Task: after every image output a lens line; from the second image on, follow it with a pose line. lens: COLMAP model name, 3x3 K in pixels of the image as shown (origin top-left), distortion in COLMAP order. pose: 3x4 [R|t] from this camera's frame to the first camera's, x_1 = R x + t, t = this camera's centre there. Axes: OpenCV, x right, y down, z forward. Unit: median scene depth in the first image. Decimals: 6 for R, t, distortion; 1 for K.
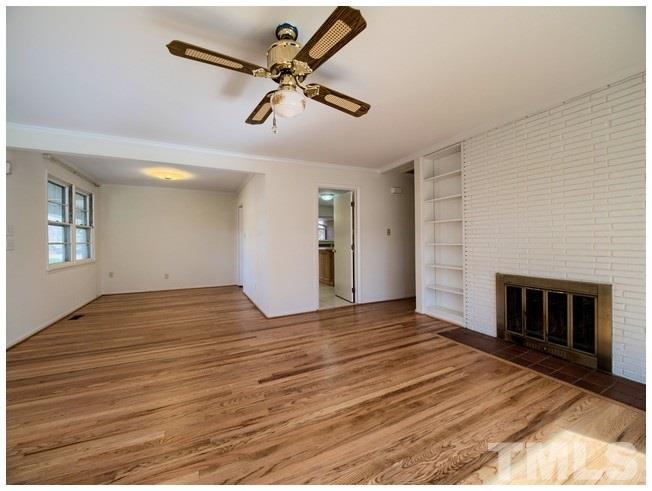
lens RADIAL K [[264.3, 0, 322.7], [0, 264.3, 241.4], [0, 0, 1]] dist [-0.001444, -0.000175]
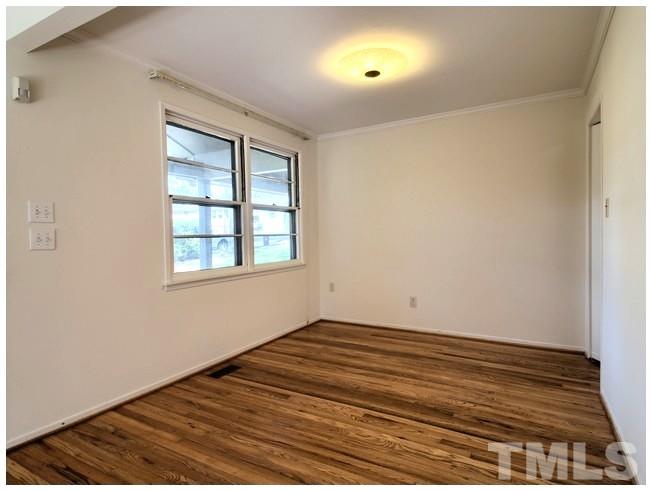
lens RADIAL K [[351.1, 0, 324.1], [0, 351.1, 242.4], [0, 0, 1]] dist [-0.001427, -0.000273]
pose [[0.560326, 0.020317, -0.828023, -0.171780], [0.007407, 0.999536, 0.029538, 0.000597], [0.828239, -0.022684, 0.559916, 0.595272]]
